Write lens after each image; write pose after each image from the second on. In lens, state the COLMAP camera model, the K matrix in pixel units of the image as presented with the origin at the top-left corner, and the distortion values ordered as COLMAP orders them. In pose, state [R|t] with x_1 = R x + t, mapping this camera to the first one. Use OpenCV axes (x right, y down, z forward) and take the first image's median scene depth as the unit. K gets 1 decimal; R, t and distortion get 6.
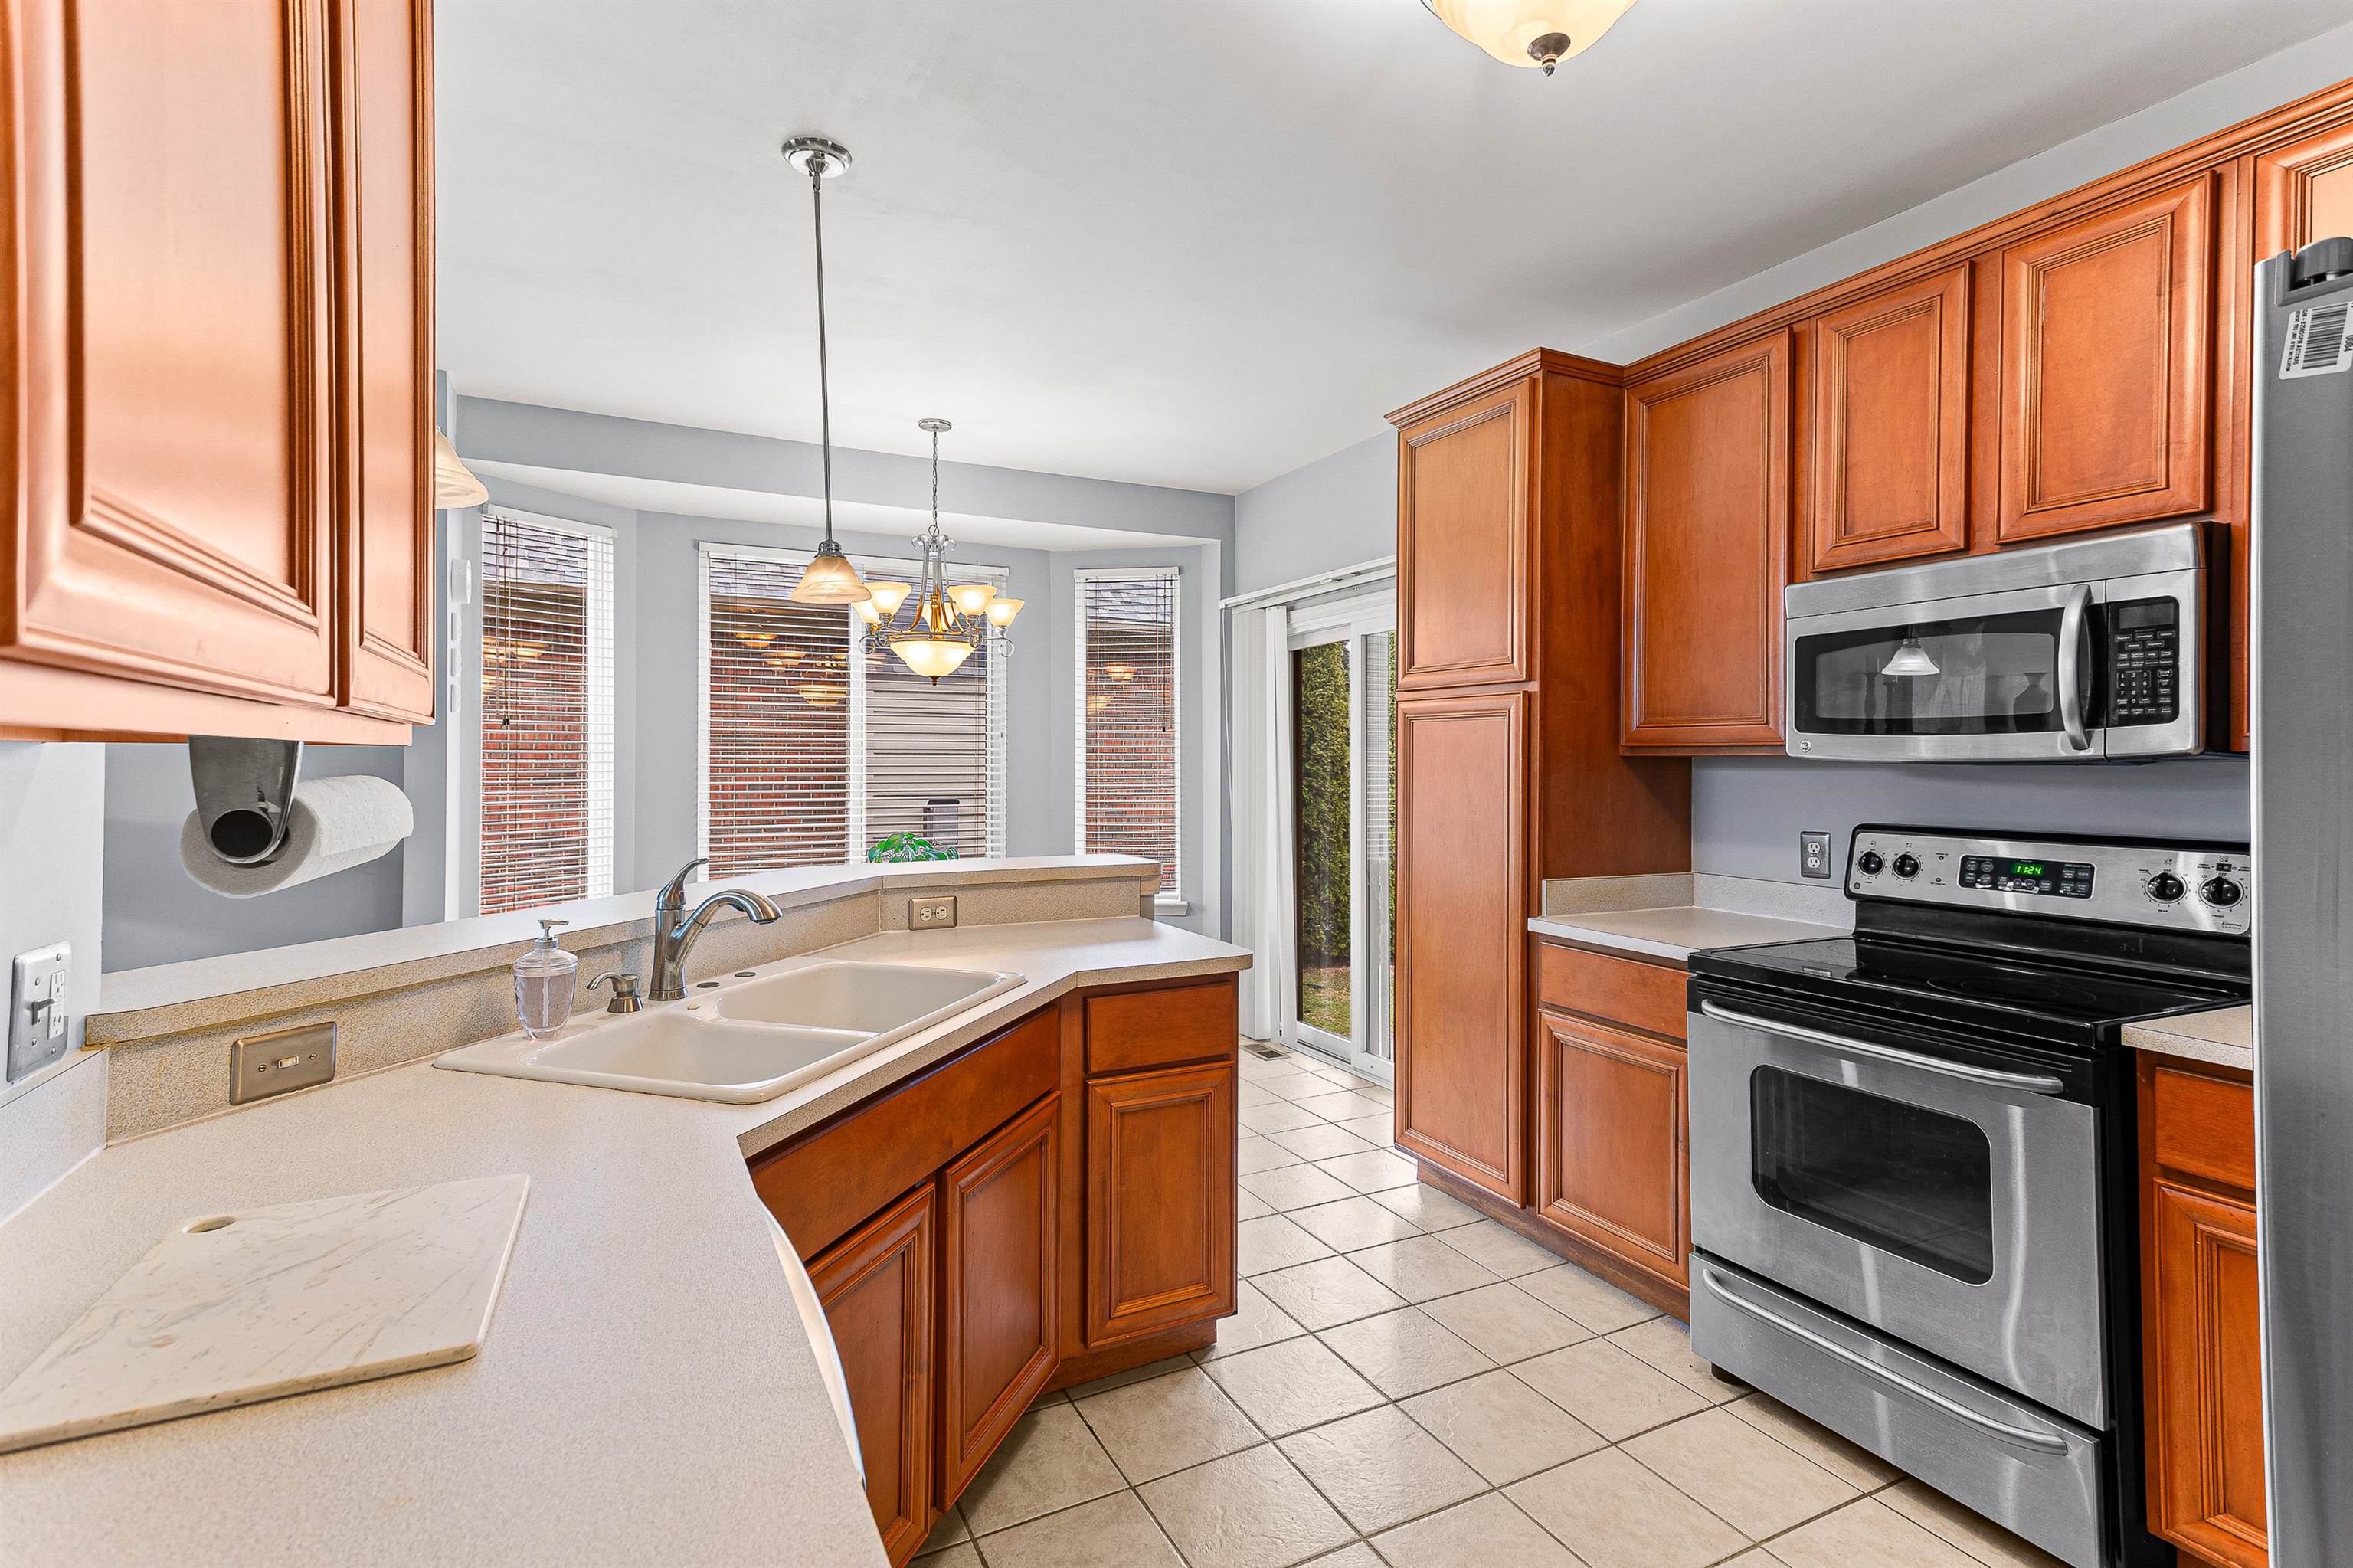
lens RADIAL K [[1152.0, 0, 1189.5], [0, 1152.0, 769.0], [0, 0, 1]] dist [0.021762, 0.004880]
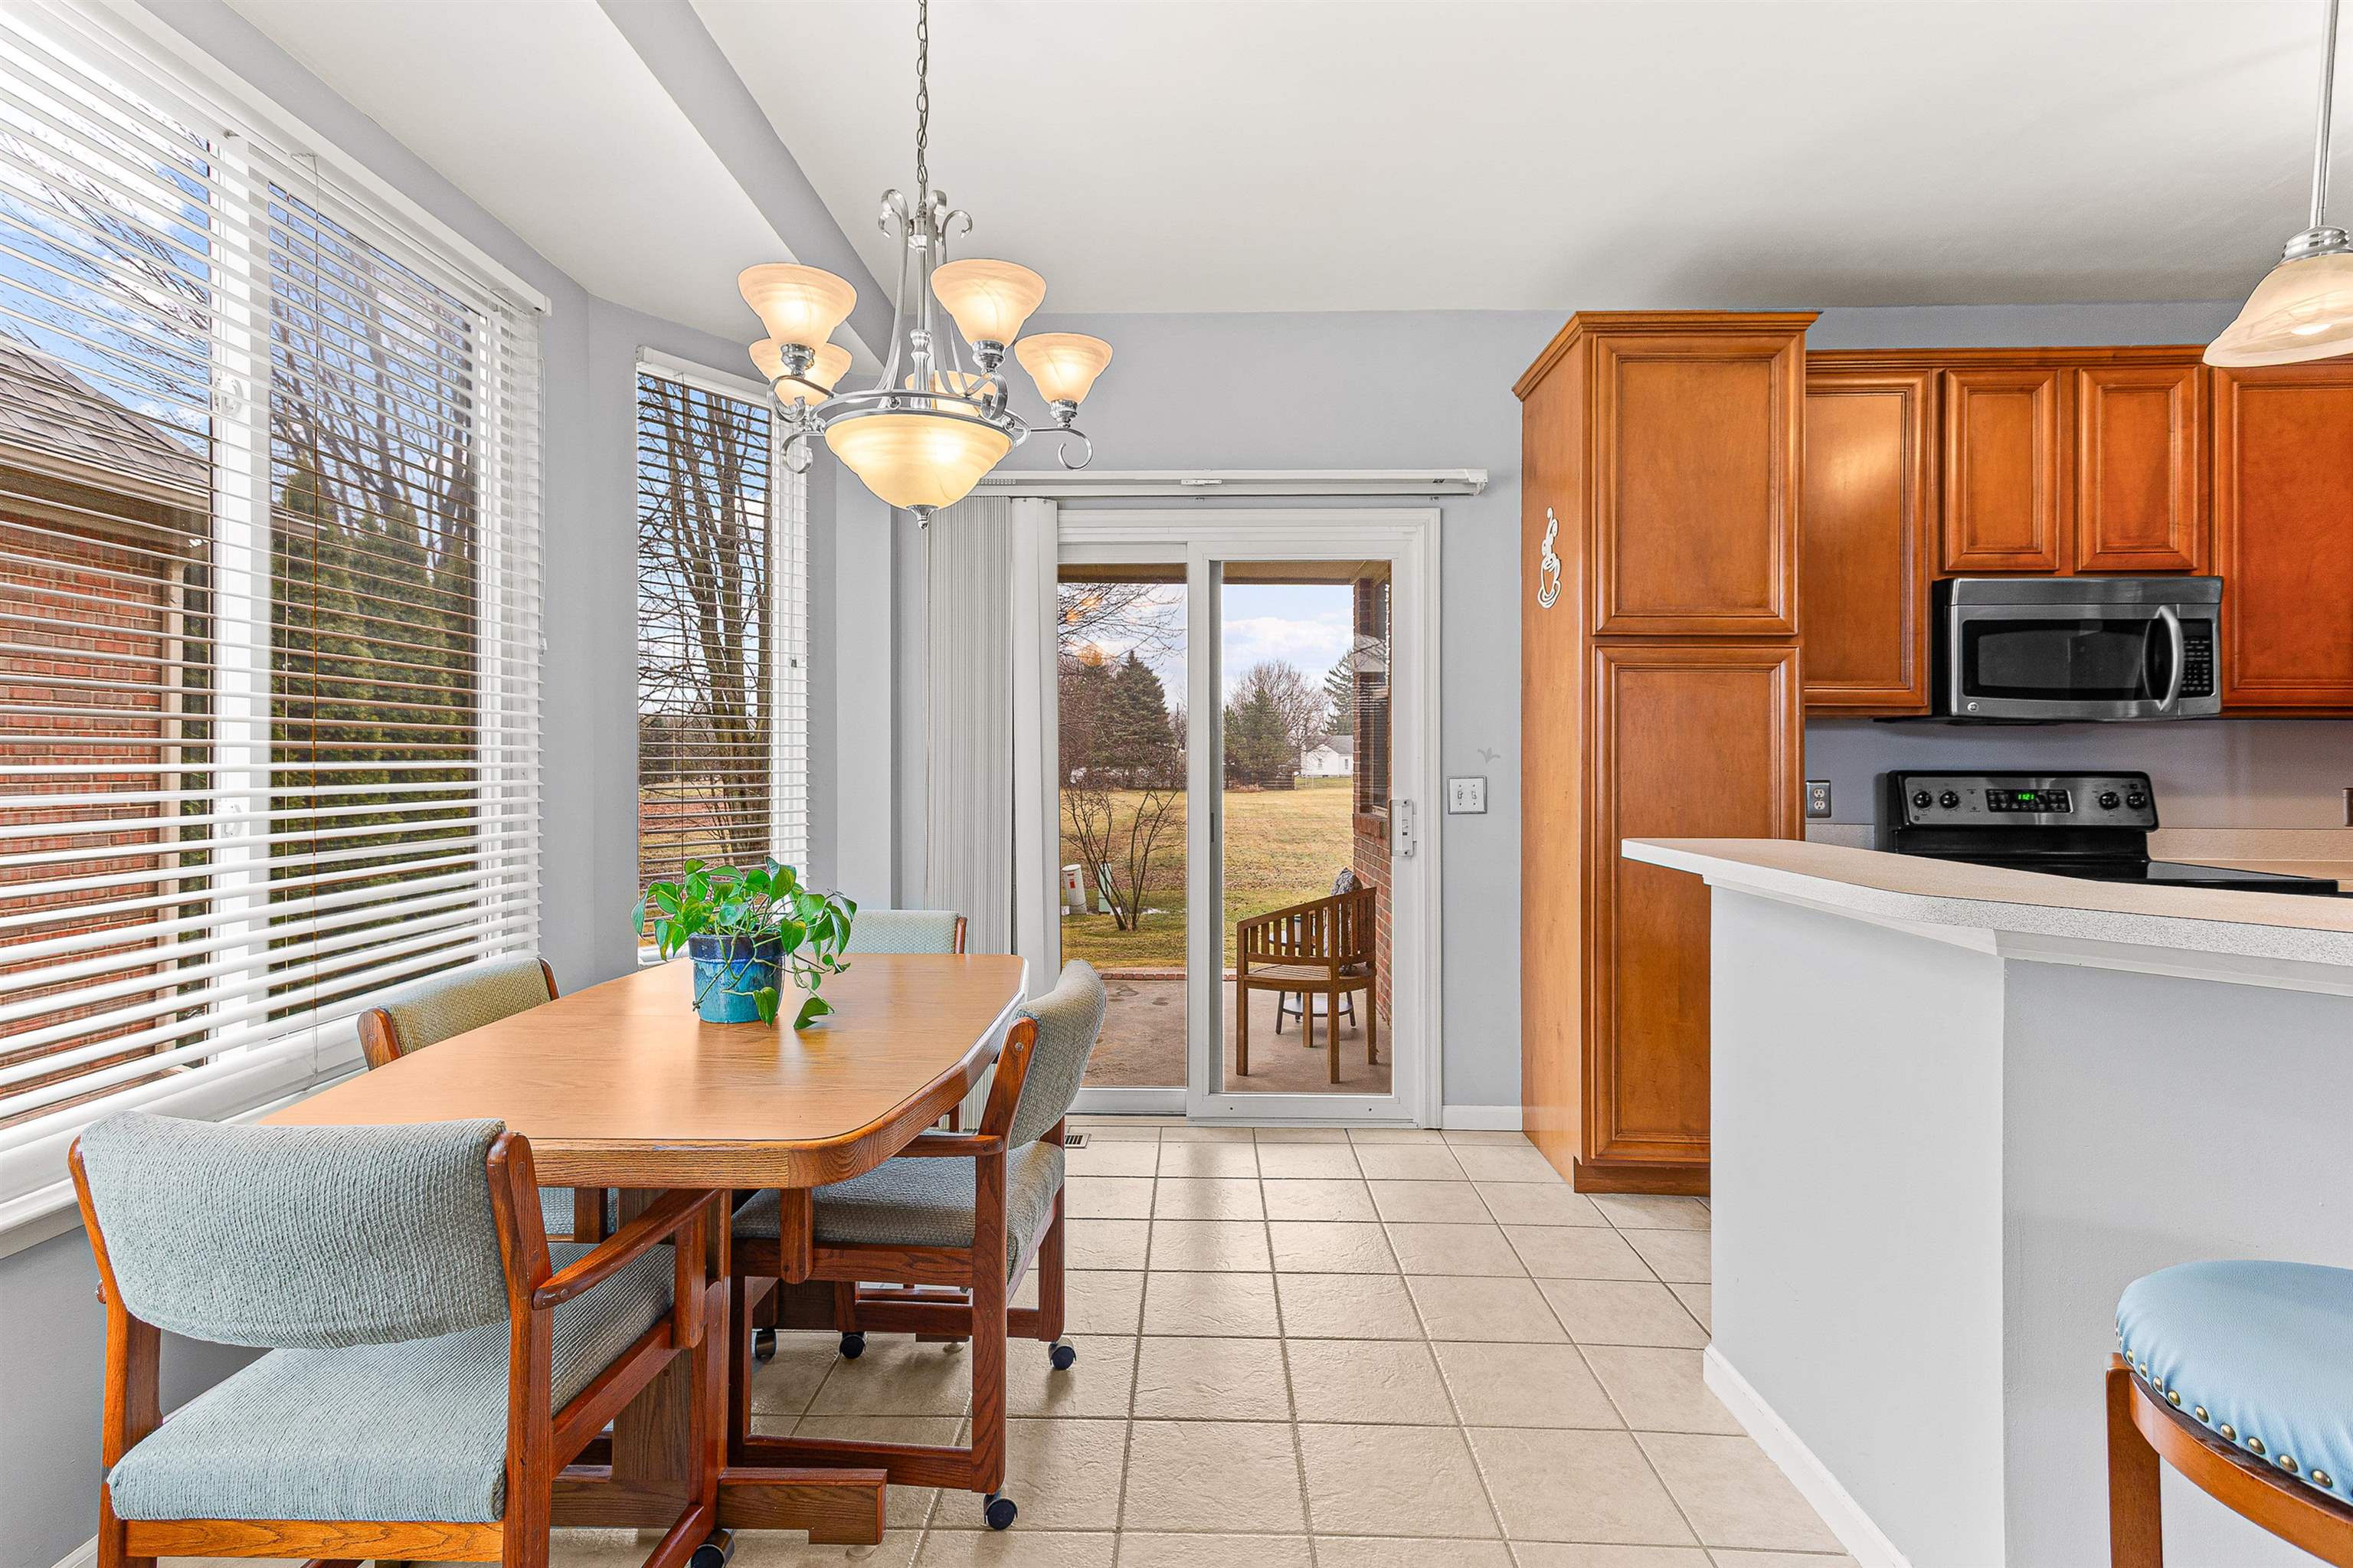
lens RADIAL K [[1152.0, 0, 1127.6], [0, 1152.0, 745.8], [0, 0, 1]] dist [0.021762, 0.004880]
pose [[0.465381, 0.008657, 0.885068, -1.031884], [0.002046, 0.999939, -0.010856, 0.034353], [-0.885108, 0.006863, 0.465335, 1.236983]]
